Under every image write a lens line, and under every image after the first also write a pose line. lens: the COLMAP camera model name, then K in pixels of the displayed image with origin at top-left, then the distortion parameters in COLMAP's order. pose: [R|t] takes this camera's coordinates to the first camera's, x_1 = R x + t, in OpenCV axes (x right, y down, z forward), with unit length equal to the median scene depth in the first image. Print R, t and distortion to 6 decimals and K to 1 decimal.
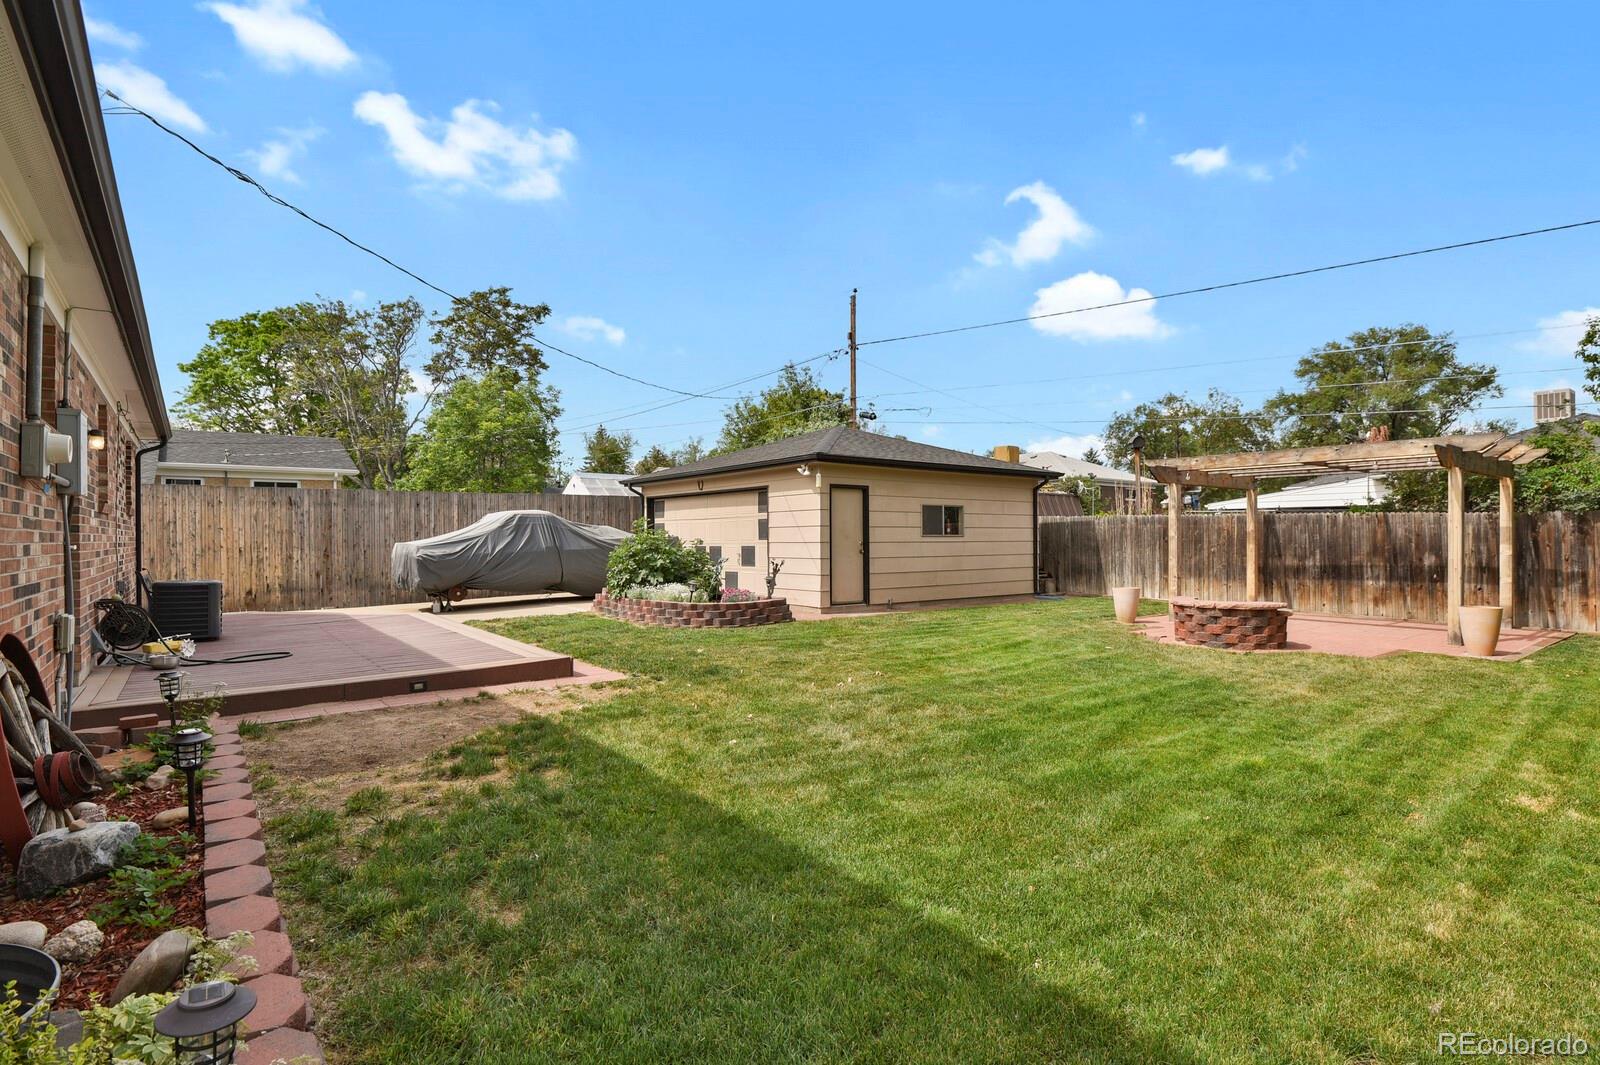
lens RADIAL K [[785.0, 0, 807.6], [0, 785.0, 536.7], [0, 0, 1]] dist [-0.024482, -0.004519]
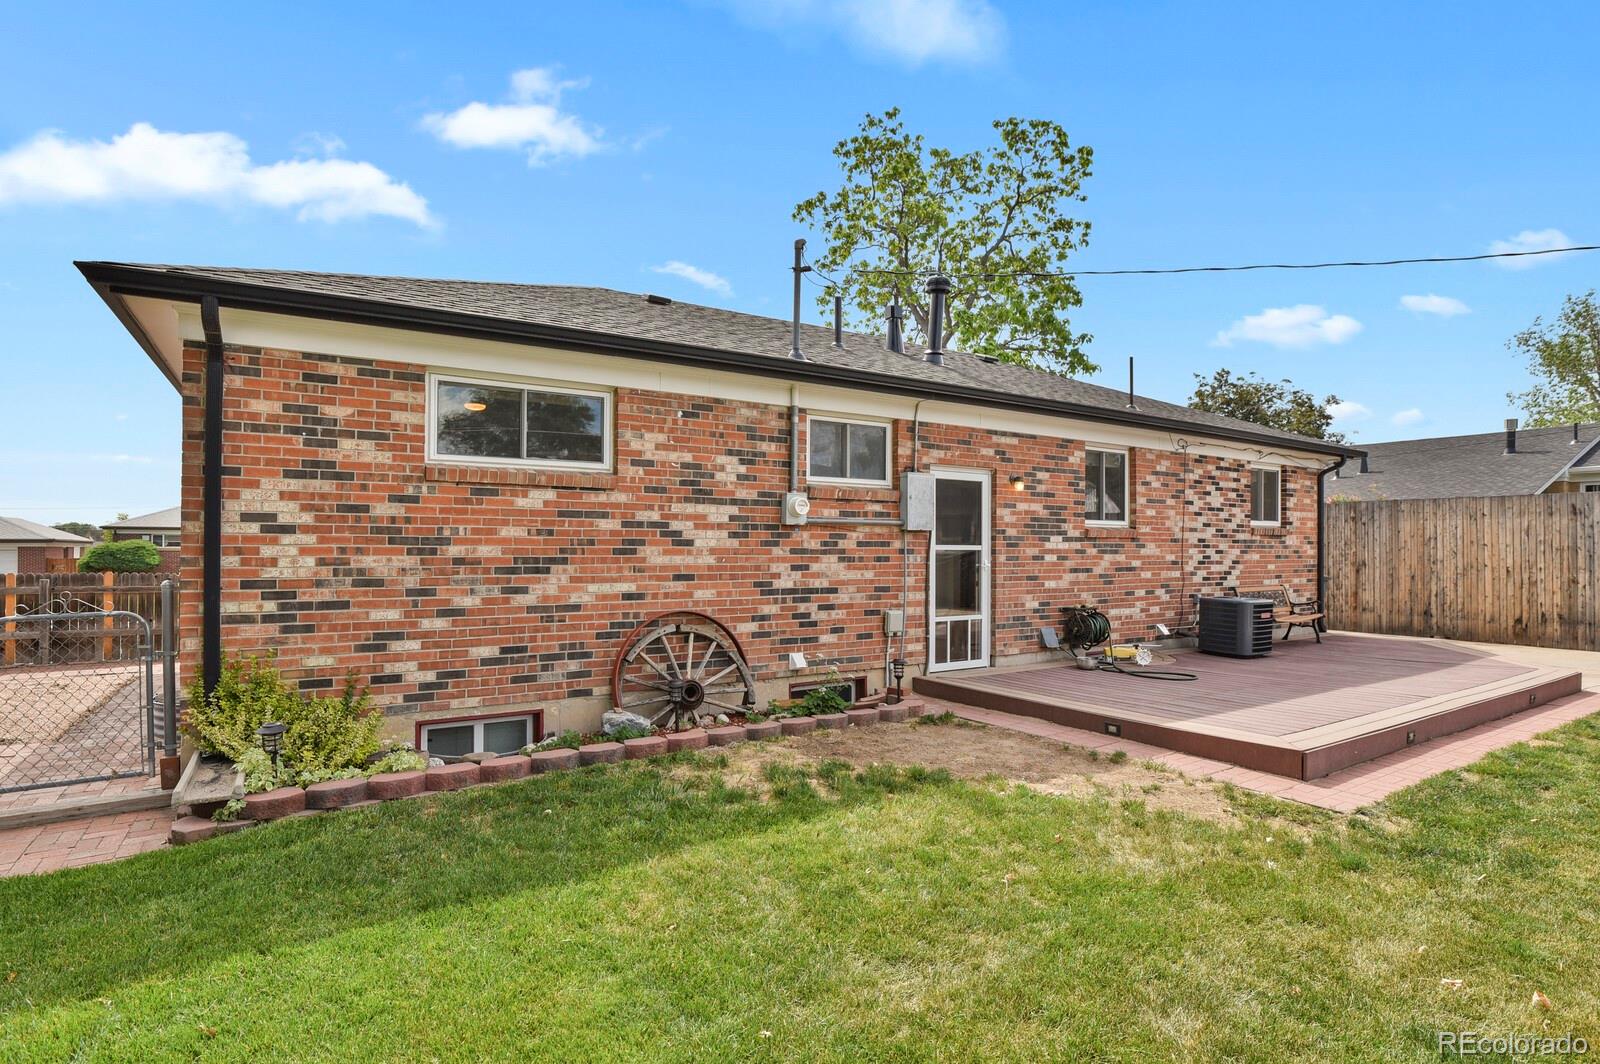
lens RADIAL K [[785.0, 0, 797.2], [0, 785.0, 540.6], [0, 0, 1]] dist [-0.024482, -0.004519]
pose [[-0.104616, -0.003710, -0.994506, 0.190099], [-0.002334, 0.999991, -0.003485, -0.010265], [0.994510, 0.001957, -0.104624, 0.308925]]
